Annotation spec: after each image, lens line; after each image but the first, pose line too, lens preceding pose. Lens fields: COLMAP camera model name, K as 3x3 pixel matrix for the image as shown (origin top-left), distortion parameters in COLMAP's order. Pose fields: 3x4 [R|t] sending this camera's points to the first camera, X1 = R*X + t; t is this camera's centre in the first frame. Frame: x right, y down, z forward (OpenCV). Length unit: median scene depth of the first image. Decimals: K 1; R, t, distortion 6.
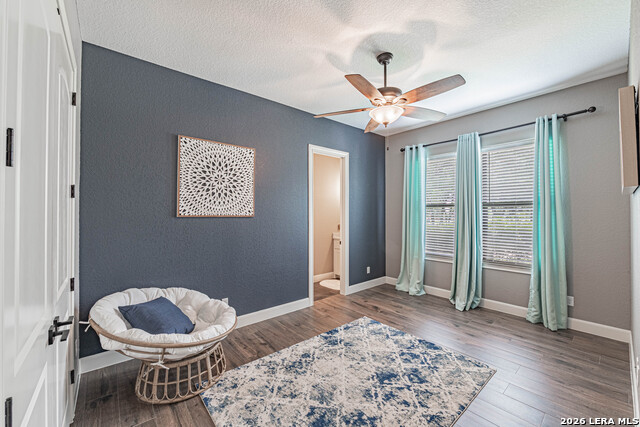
lens RADIAL K [[254.4, 0, 324.0], [0, 254.4, 211.5], [0, 0, 1]] dist [-0.004272, -0.000326]
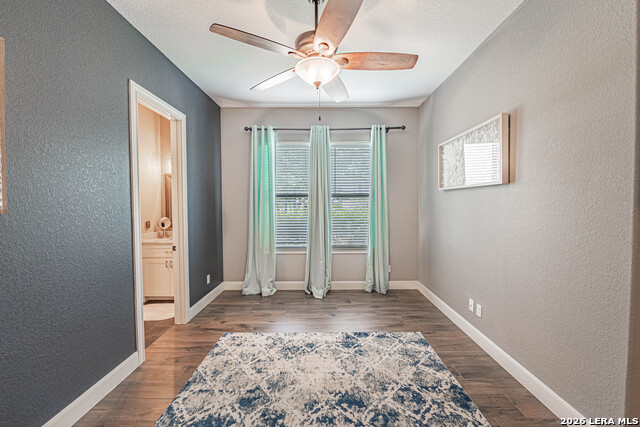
lens RADIAL K [[254.4, 0, 320.8], [0, 254.4, 211.0], [0, 0, 1]] dist [-0.004272, -0.000326]
pose [[0.653202, -0.024335, 0.756792, -0.211057], [-0.000815, 0.999460, 0.032841, 0.003404], [-0.757183, -0.022069, 0.652830, 0.311478]]
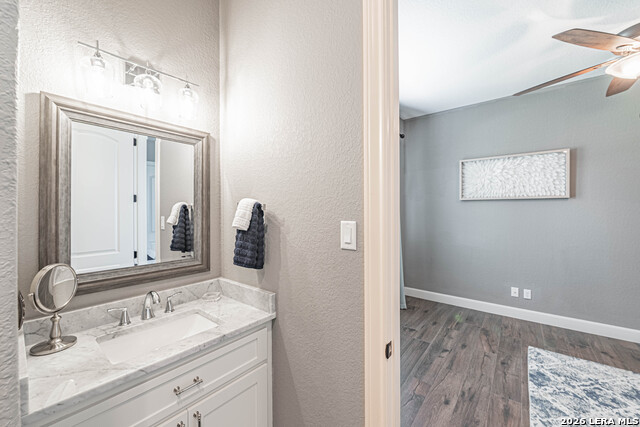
lens RADIAL K [[254.4, 0, 319.4], [0, 254.4, 211.0], [0, 0, 1]] dist [-0.004272, -0.000326]
pose [[-0.192409, 0.001412, 0.981314, -0.154375], [-0.002945, 0.999994, -0.002017, 0.007290], [-0.981310, -0.003278, -0.192403, 1.248929]]
